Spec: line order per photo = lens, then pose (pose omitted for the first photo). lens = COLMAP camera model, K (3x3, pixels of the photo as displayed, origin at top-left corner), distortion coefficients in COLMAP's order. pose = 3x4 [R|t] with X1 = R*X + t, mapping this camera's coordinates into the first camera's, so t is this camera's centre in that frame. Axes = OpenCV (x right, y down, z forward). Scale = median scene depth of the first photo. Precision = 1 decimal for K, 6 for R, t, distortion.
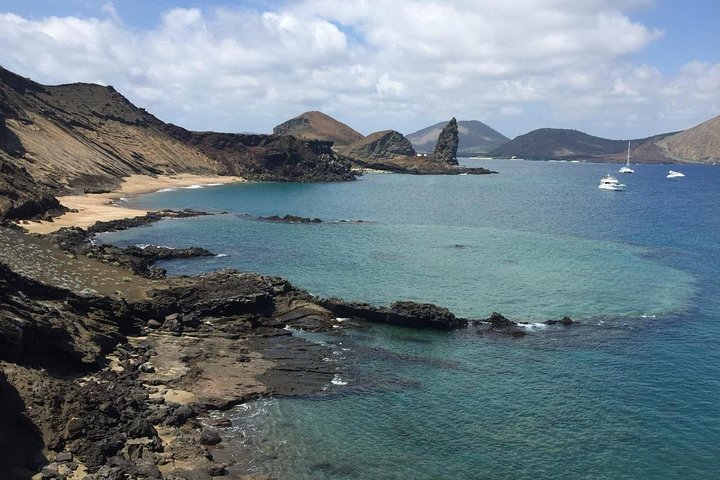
lens RADIAL K [[598.6, 0, 363.1], [0, 598.6, 238.0], [0, 0, 1]] dist [0.078772, -0.061234]
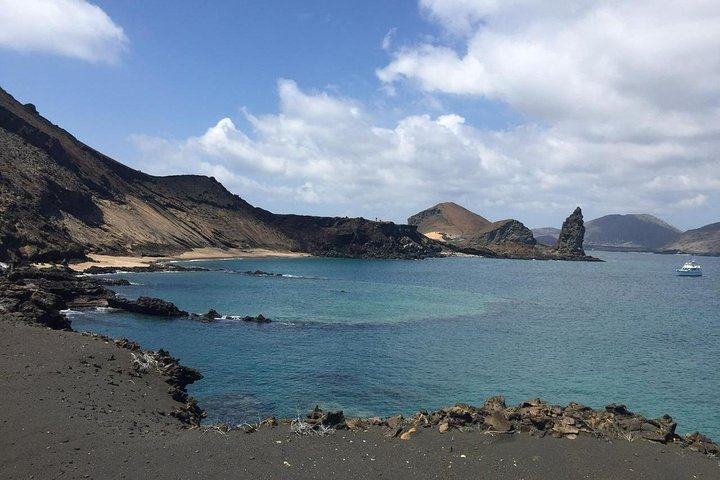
lens RADIAL K [[598.6, 0, 361.6], [0, 598.6, 246.3], [0, 0, 1]] dist [0.078772, -0.061234]
pose [[0.967247, 0.015818, -0.253343, 0.172363], [-0.050675, 0.989999, -0.131659, 0.027644], [0.248726, 0.140185, 0.958375, -0.050254]]
